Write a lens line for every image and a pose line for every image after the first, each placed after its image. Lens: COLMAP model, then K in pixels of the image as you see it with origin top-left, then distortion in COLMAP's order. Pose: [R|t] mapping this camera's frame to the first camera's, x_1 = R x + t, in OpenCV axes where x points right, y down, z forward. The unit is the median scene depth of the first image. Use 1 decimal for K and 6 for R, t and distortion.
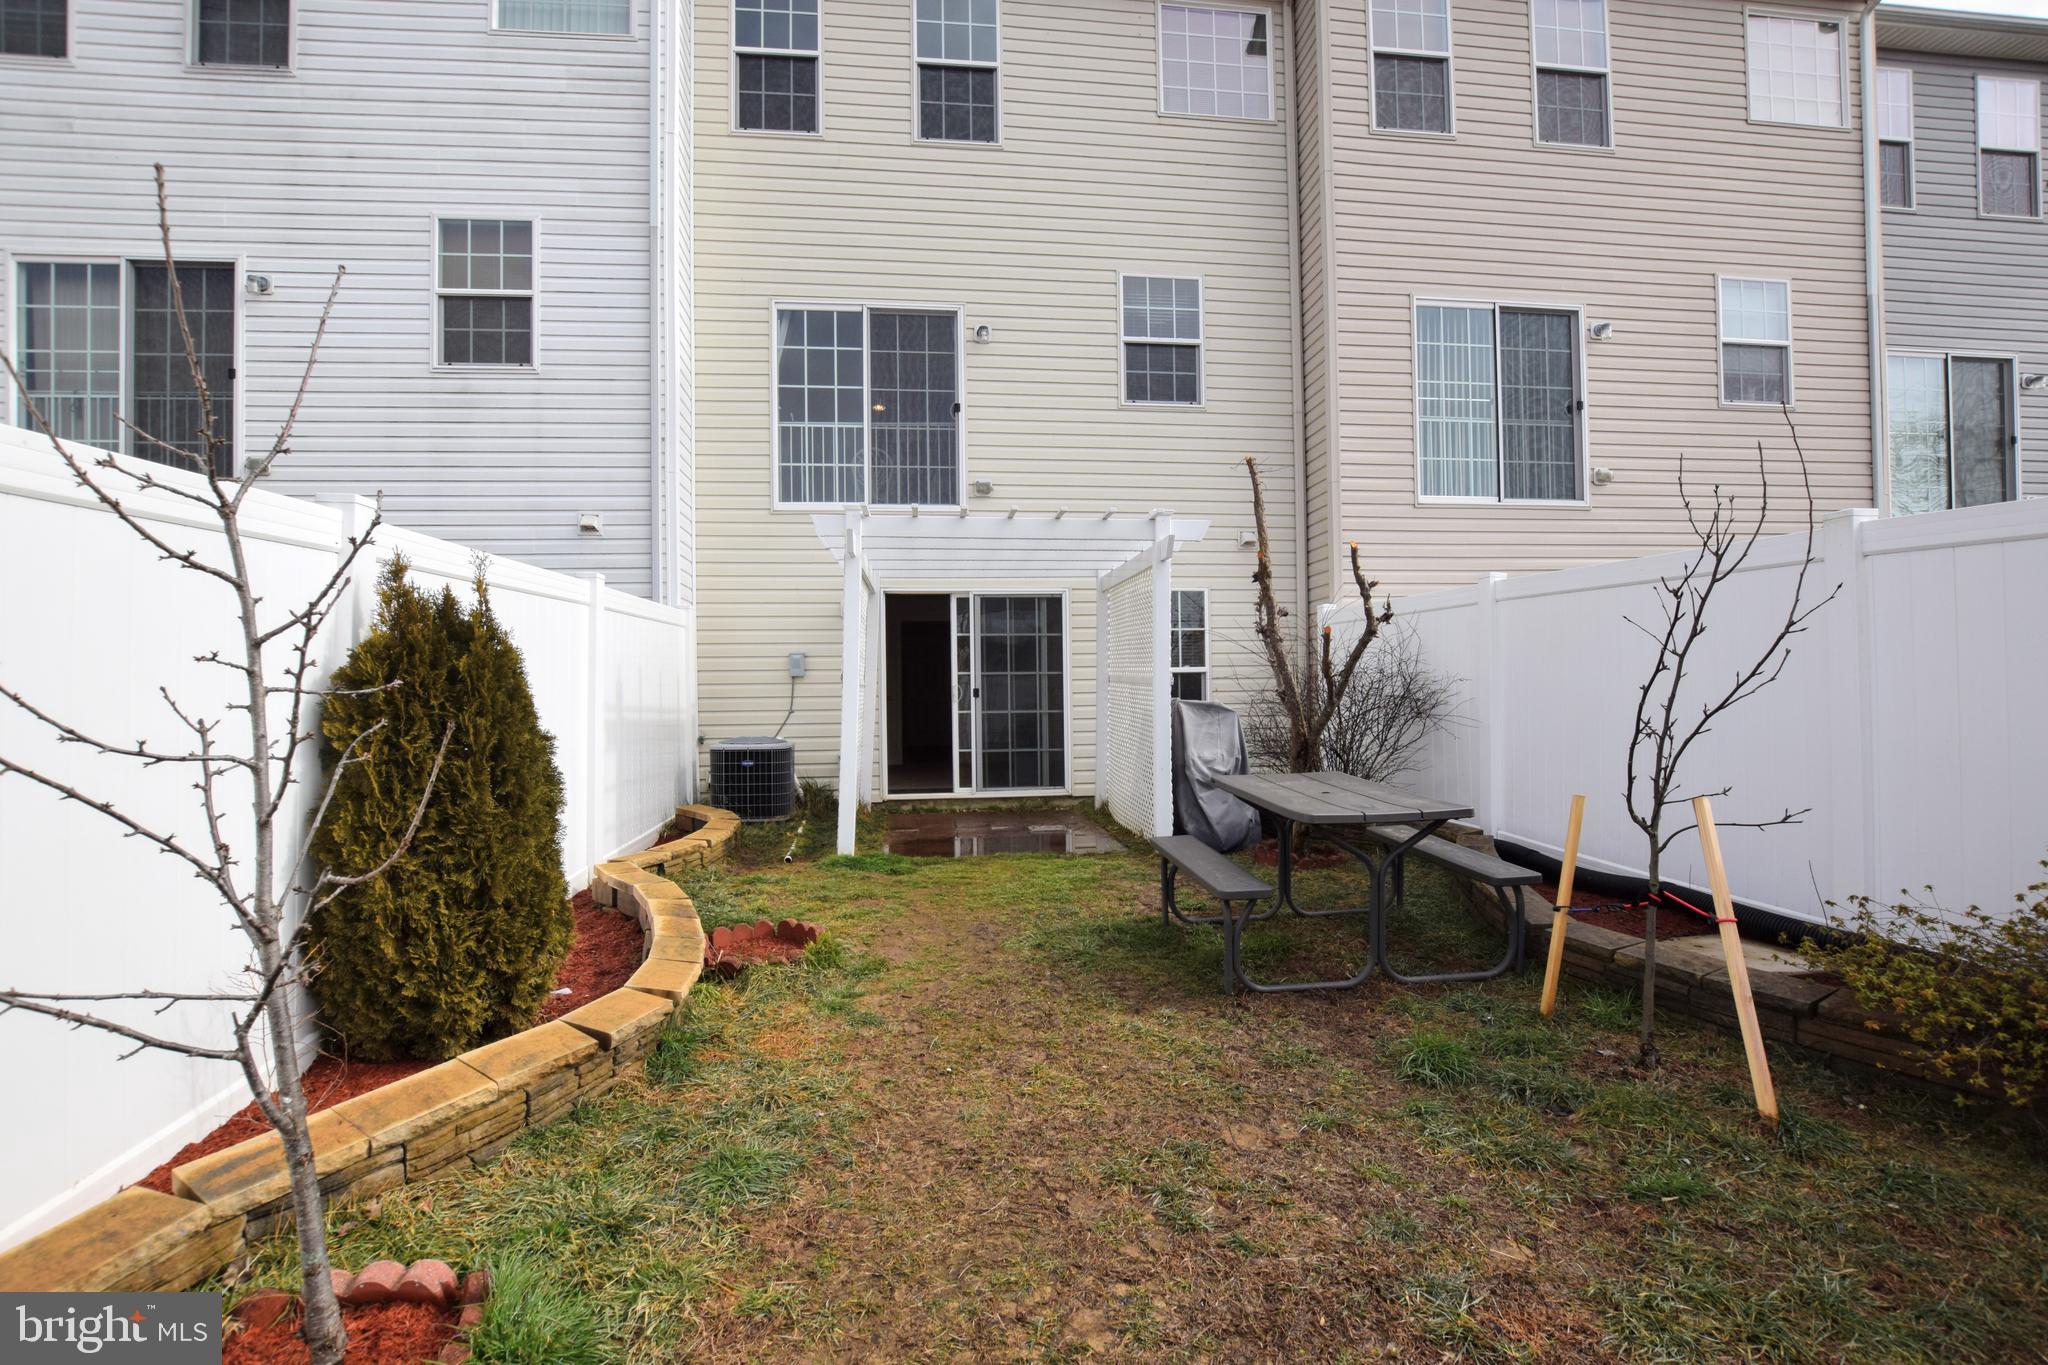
lens RADIAL K [[911.2, 0, 1026.8], [0, 911.2, 688.2], [0, 0, 1]] dist [-0.032291, 0.004739]
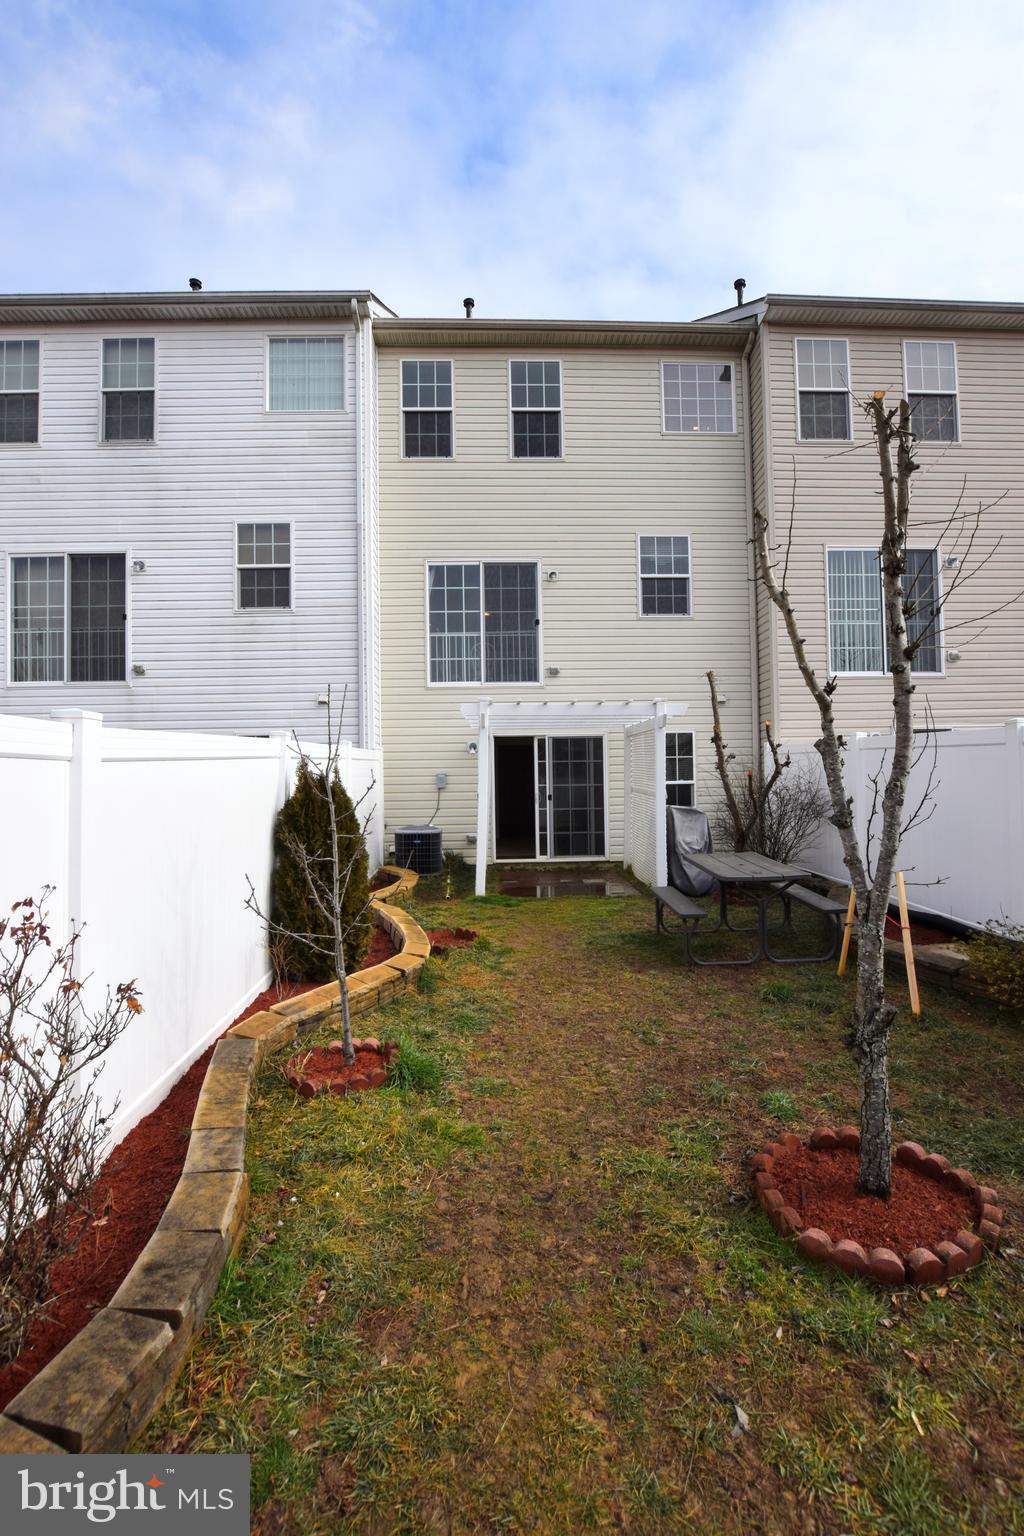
lens RADIAL K [[677.8, 0, 521.5], [0, 677.8, 765.7], [0, 0, 1]] dist [-0.027625, 0.000676]
pose [[0.996577, -0.003525, -0.082597, -0.006649], [0.002329, 0.999891, -0.014578, -0.038884], [0.082639, 0.014336, 0.996476, -0.242119]]
